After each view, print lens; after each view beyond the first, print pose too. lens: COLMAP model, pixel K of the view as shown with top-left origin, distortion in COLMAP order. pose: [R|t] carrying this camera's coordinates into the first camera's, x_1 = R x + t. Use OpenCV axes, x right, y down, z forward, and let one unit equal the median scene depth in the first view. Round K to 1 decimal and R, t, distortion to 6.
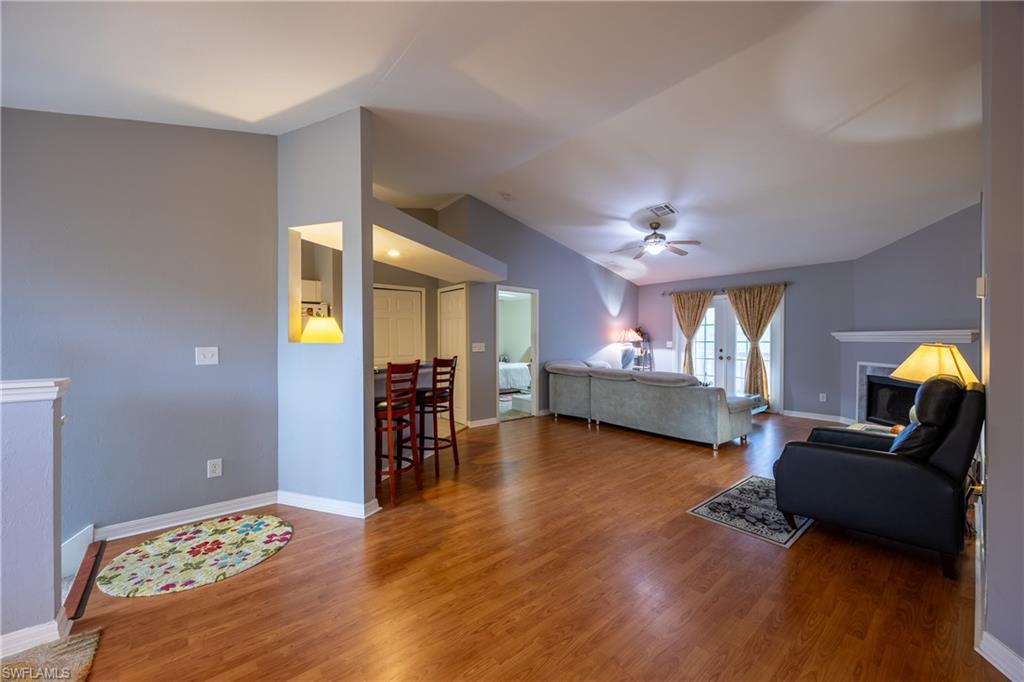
lens RADIAL K [[398.6, 0, 512.0], [0, 398.6, 341.0], [0, 0, 1]] dist [-0.003011, -0.000138]
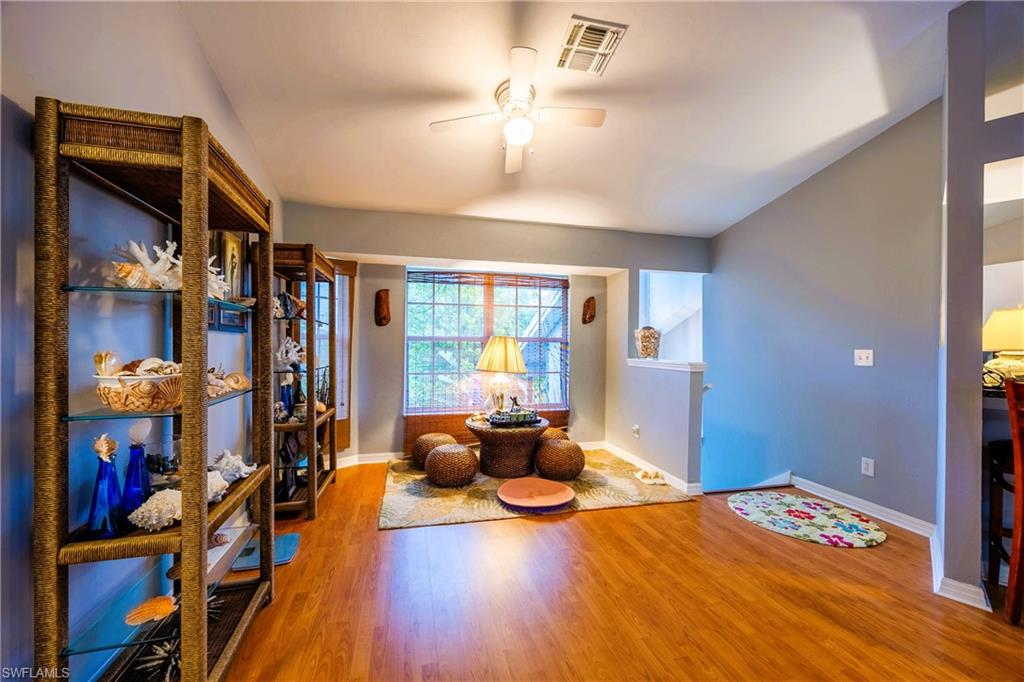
lens RADIAL K [[398.6, 0, 512.0], [0, 398.6, 341.0], [0, 0, 1]] dist [-0.003011, -0.000138]
pose [[-0.428571, -0.005996, -0.903488, 0.328023], [-0.011190, 0.999937, -0.001328, 0.002094], [0.903439, 0.009541, -0.428610, 0.337936]]
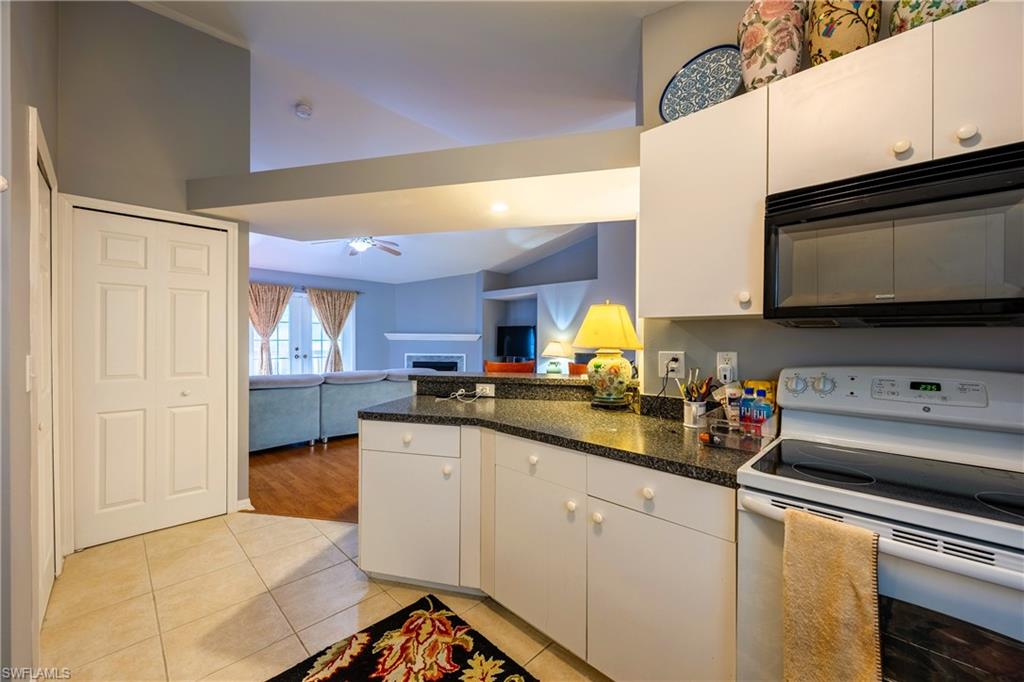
lens RADIAL K [[397.5, 0, 518.2], [0, 397.5, 342.9], [0, 0, 1]] dist [-0.001444, -0.000081]
pose [[-0.104103, -0.008756, 0.994528, -0.683995], [-0.002550, 0.999960, 0.008537, -0.001603], [-0.994563, -0.001647, -0.104122, 0.756355]]
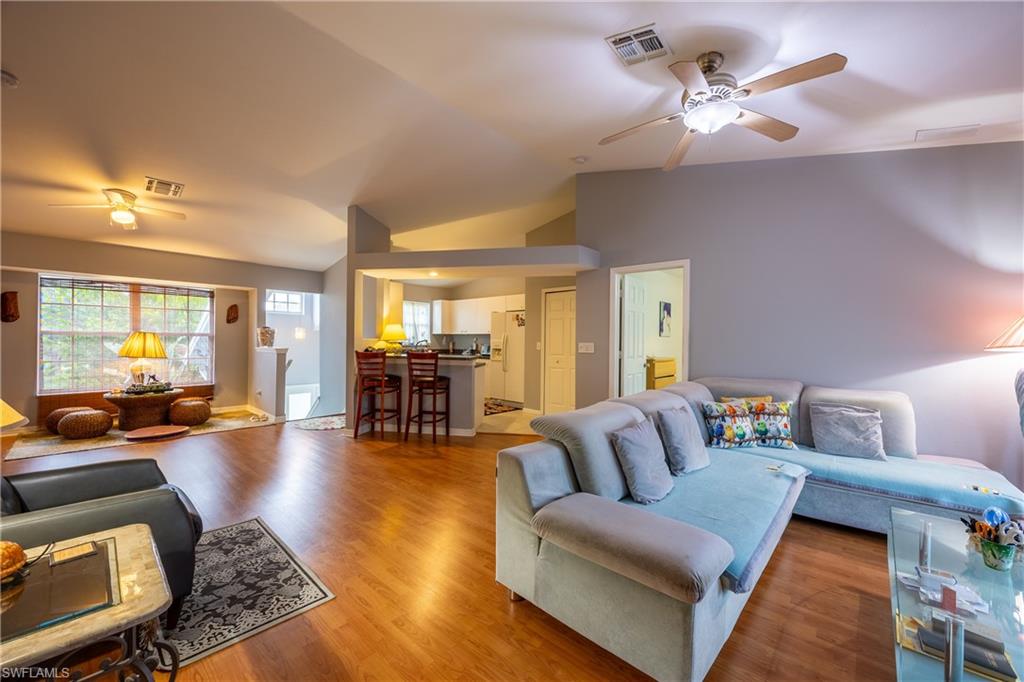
lens RADIAL K [[390.8, 0, 505.1], [0, 390.8, 340.3], [0, 0, 1]] dist [0.000145, 0.000104]
pose [[0.132243, 0.005116, -0.991204, 0.770704], [-0.012579, 0.999915, 0.003482, -0.000586], [0.991137, 0.012008, 0.132296, 0.781293]]
